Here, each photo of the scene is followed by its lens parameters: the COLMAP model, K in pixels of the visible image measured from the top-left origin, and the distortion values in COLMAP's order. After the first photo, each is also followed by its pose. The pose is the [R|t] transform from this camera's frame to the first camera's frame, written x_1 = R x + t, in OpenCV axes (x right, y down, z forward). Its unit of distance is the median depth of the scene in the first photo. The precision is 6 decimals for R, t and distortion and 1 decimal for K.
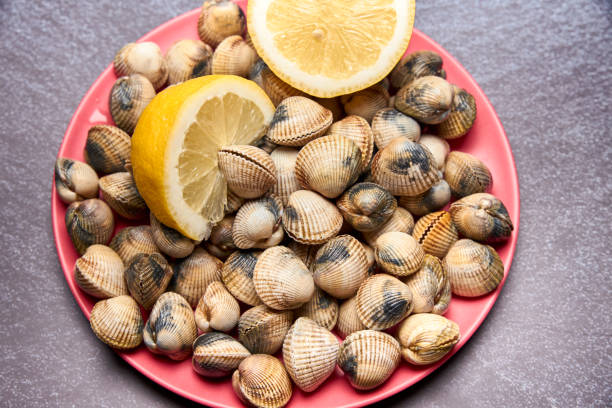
lens RADIAL K [[910.6, 0, 304.9], [0, 910.6, 201.8], [0, 0, 1]] dist [-0.070721, 0.000000]
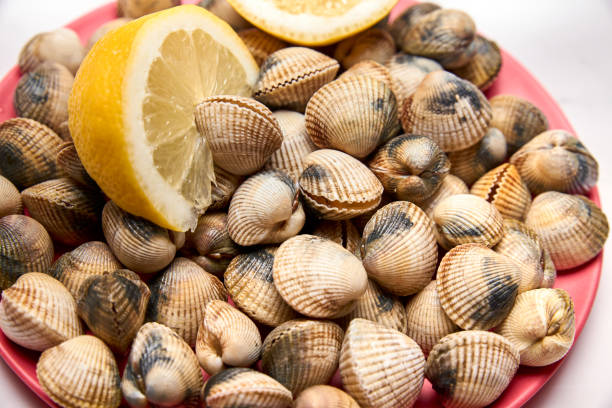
lens RADIAL K [[910.6, 0, 315.0], [0, 910.6, 214.9], [0, 0, 1]] dist [-0.070721, 0.000000]
pose [[0.973828, -0.149443, 0.171246, -0.133042], [0.187786, 0.953486, -0.235797, 0.198634], [-0.128042, 0.261783, 0.956595, 0.341255]]
